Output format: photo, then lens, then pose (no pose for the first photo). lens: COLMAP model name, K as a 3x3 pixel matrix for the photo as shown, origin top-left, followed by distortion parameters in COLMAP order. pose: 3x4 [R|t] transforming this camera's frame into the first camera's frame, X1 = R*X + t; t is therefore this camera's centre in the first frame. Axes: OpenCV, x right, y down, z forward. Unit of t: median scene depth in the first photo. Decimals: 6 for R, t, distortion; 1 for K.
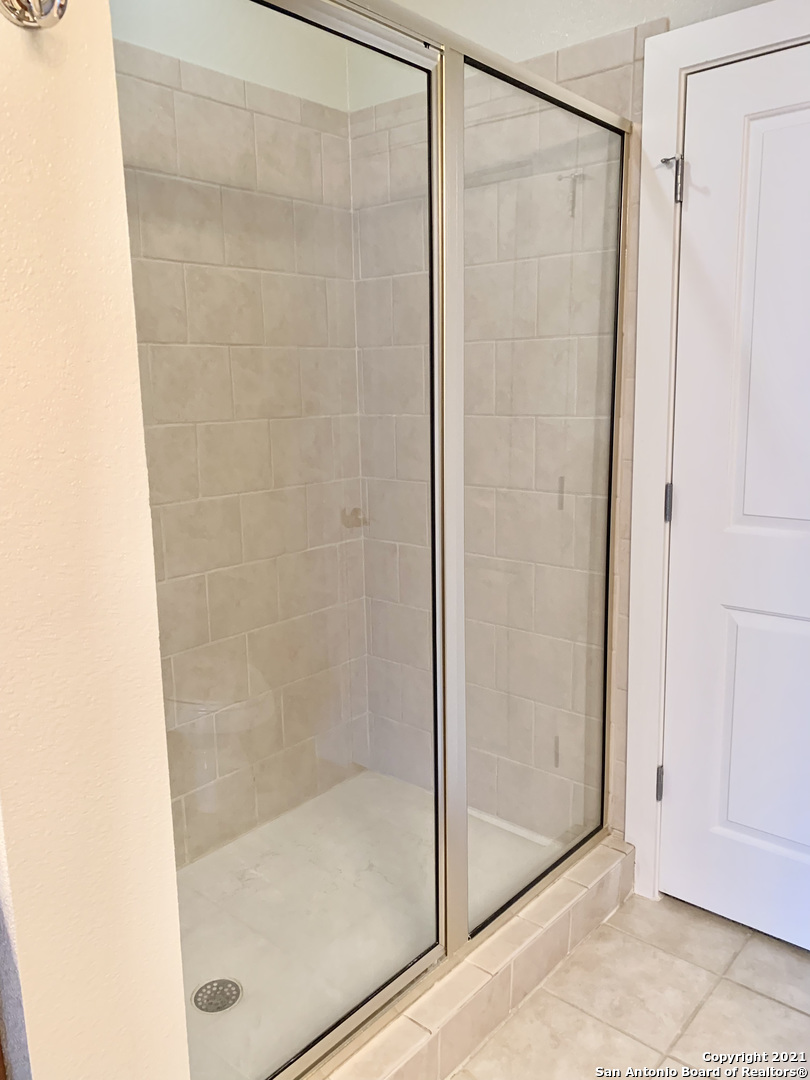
lens RADIAL K [[823.6, 0, 407.7], [0, 823.6, 542.6], [0, 0, 1]] dist [0.052459, -0.058276]
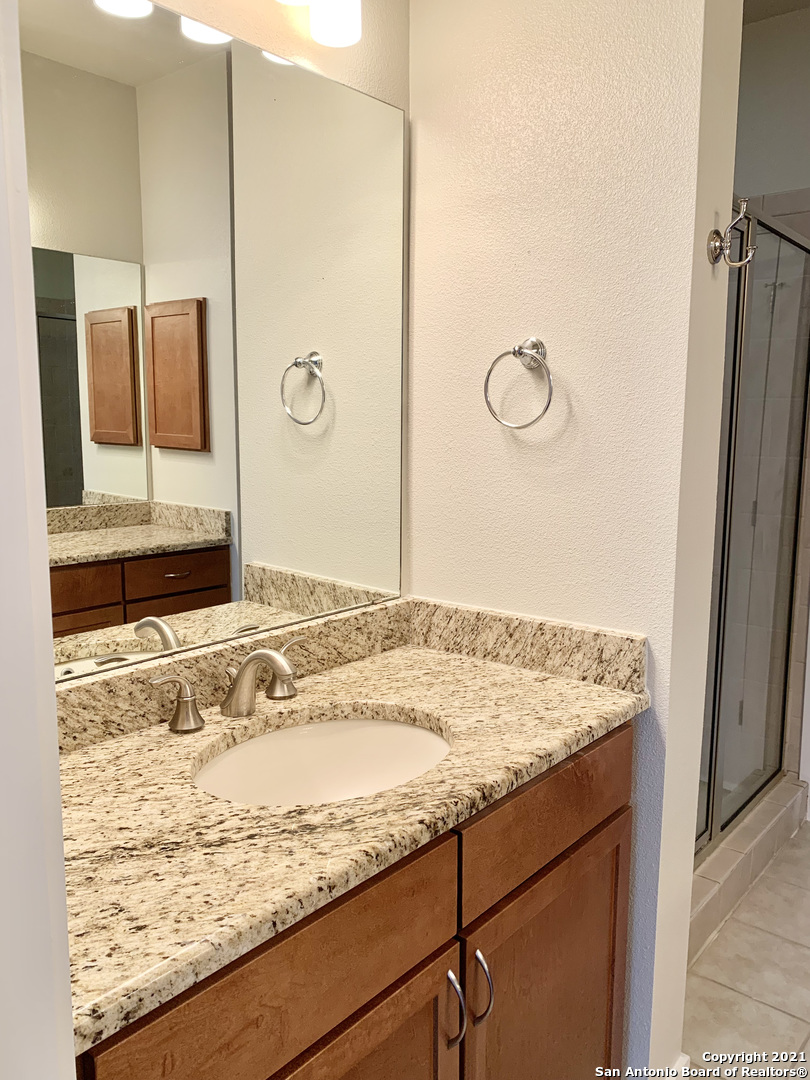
lens RADIAL K [[823.6, 0, 403.3], [0, 823.6, 536.0], [0, 0, 1]] dist [0.052459, -0.058276]
pose [[0.999685, 0.019176, 0.016165, -0.437027], [-0.018308, 0.998466, -0.052252, 0.063309], [-0.017142, 0.051940, 0.998503, -0.354855]]
